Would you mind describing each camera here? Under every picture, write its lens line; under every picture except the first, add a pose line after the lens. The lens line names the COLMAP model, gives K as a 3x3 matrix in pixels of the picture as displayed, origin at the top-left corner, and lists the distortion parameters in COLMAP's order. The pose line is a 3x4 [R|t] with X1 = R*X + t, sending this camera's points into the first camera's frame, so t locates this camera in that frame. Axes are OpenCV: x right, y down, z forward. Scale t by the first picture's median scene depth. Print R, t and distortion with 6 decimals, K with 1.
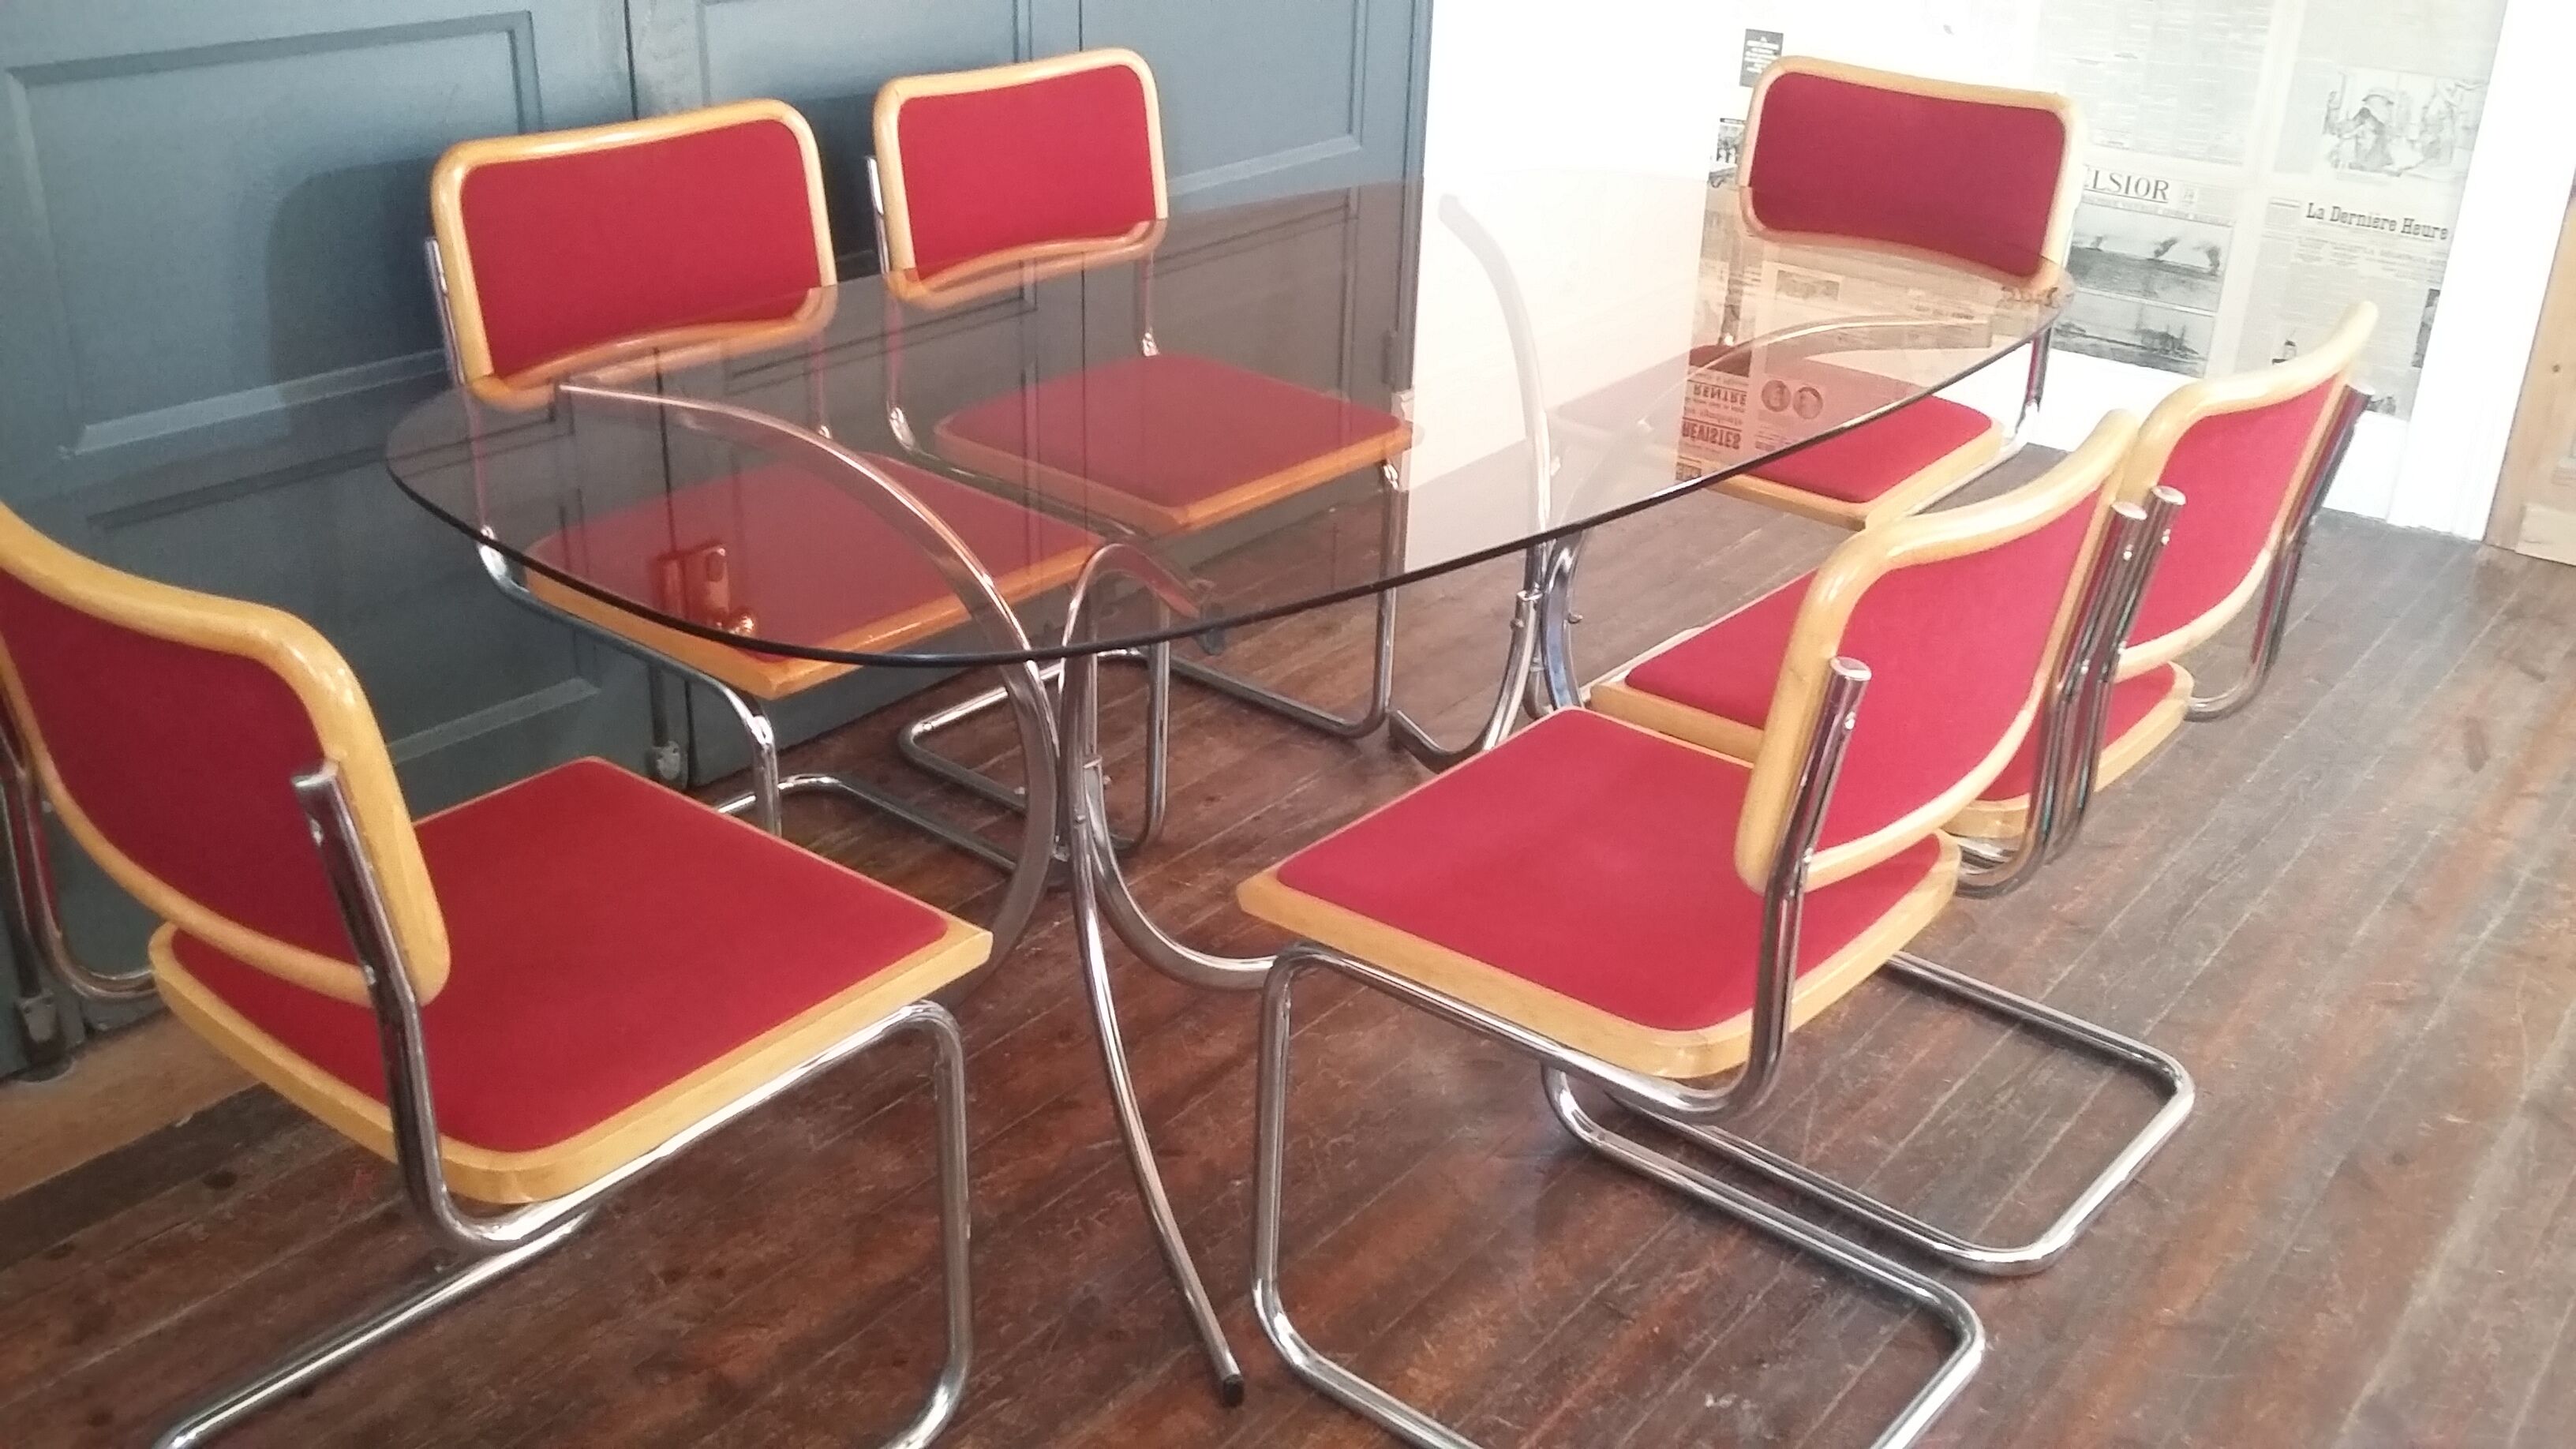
lens RADIAL K [[2378.5, 0, 1322.8], [0, 2378.5, 705.5], [0, 0, 1]] dist [0.102425, -0.222153]
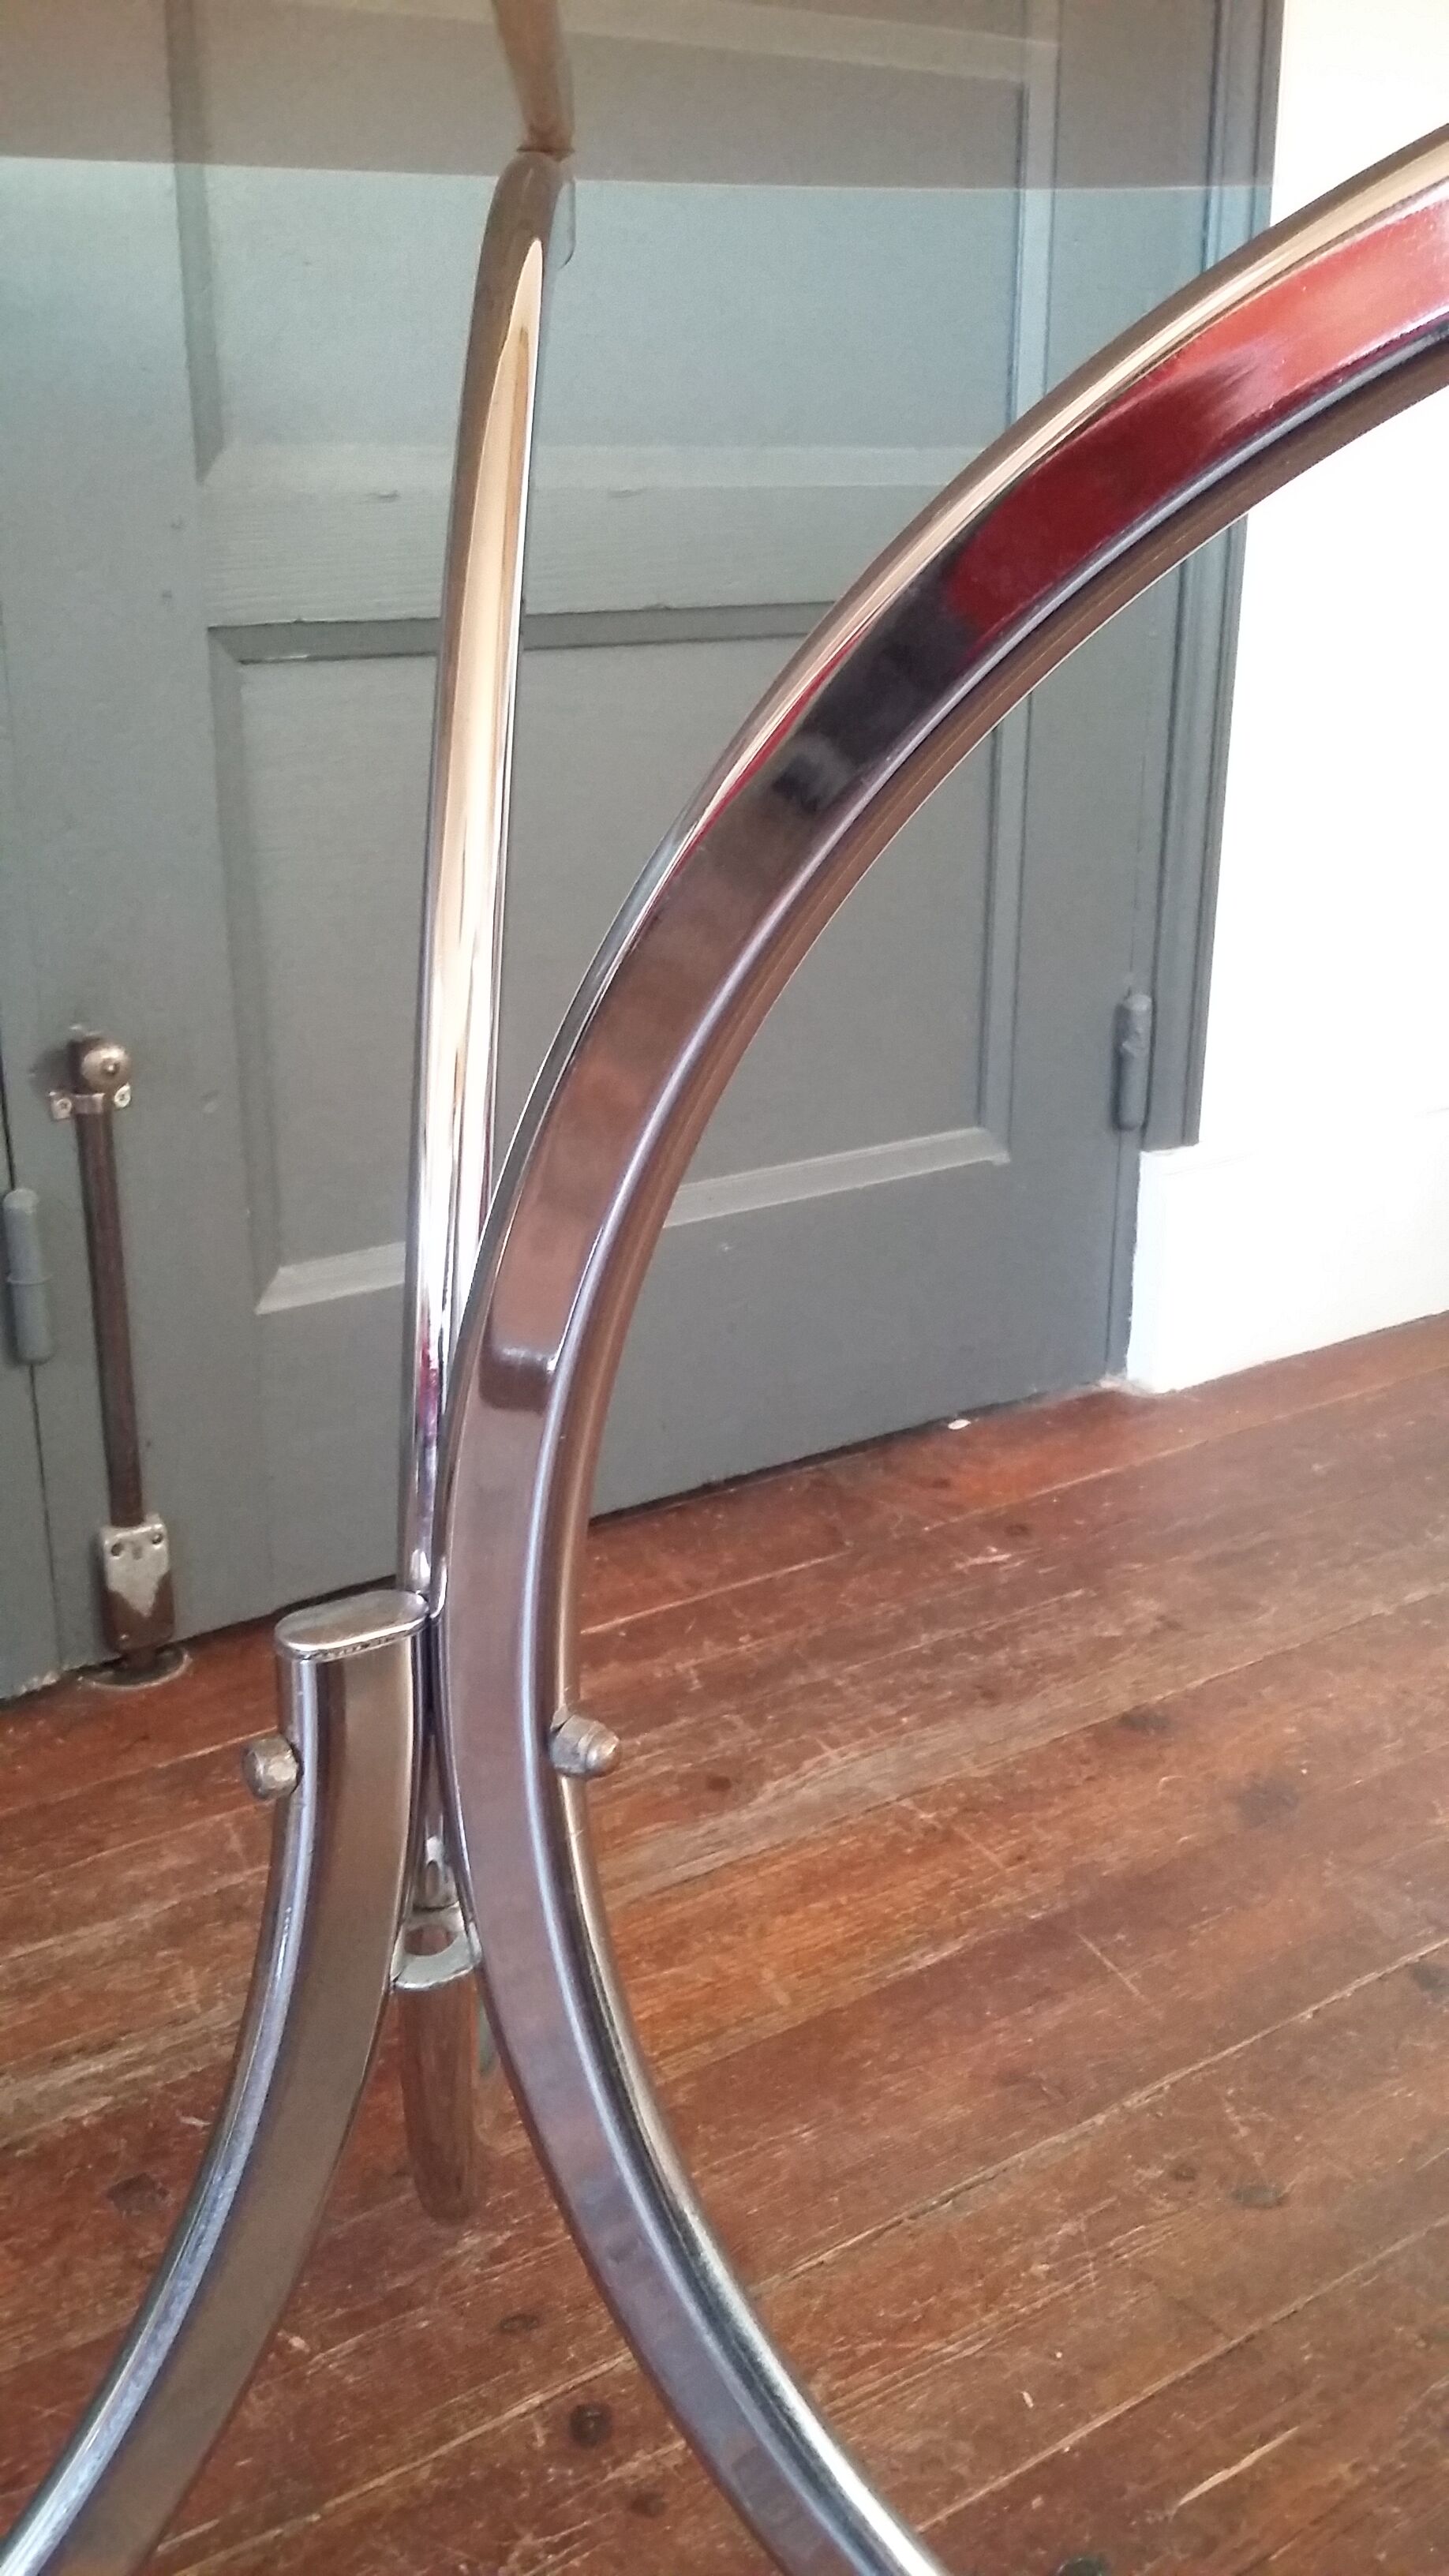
lens RADIAL K [[2378.5, 0, 750.1], [0, 2378.5, 1295.3], [0, 0, 1]] dist [0.102425, -0.222153]
pose [[0.950268, 0.076923, -0.301786, 0.156769], [-0.105156, 0.991358, -0.078428, -0.114323], [0.293145, 0.106262, 0.950144, 1.016227]]
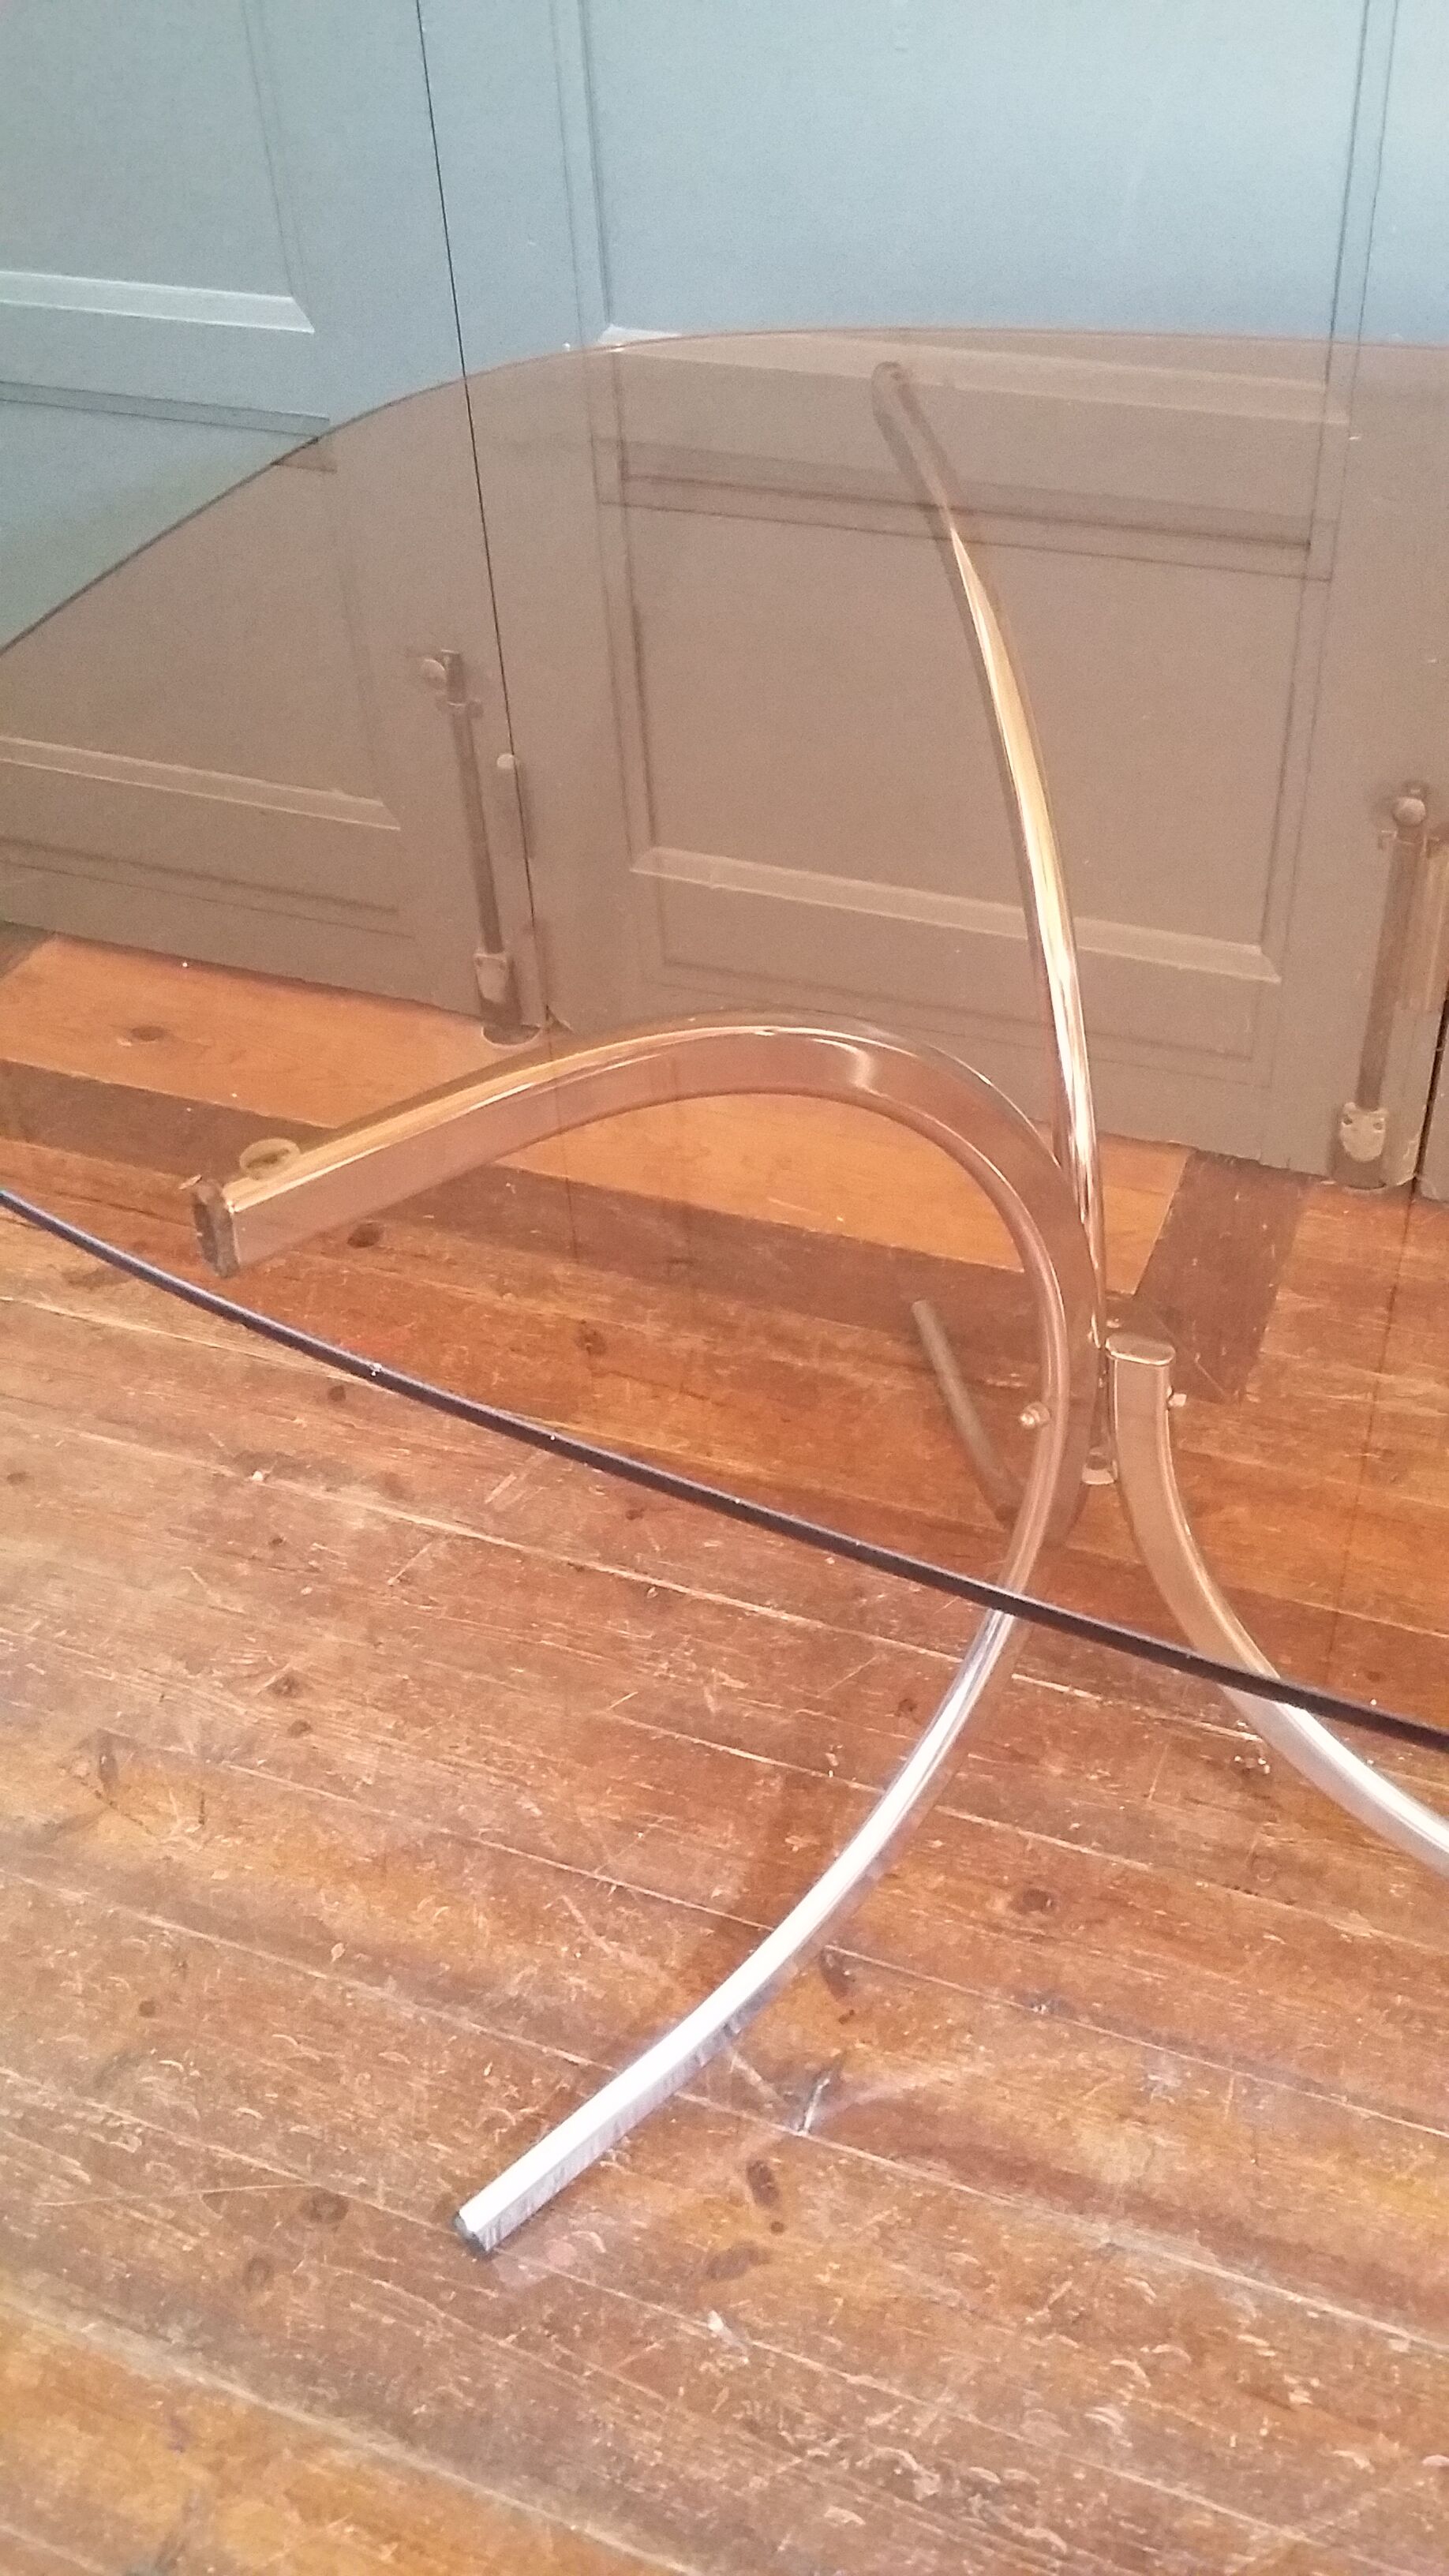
lens RADIAL K [[2381.9, 0, 746.4], [0, 2381.9, 1302.0], [0, 0, 1]] dist [0.054713, -0.102036]
pose [[0.270928, 0.601563, -0.751479, 0.230693], [-0.345454, 0.789434, 0.507401, -0.256778], [0.898476, 0.122132, 0.421692, 0.731930]]
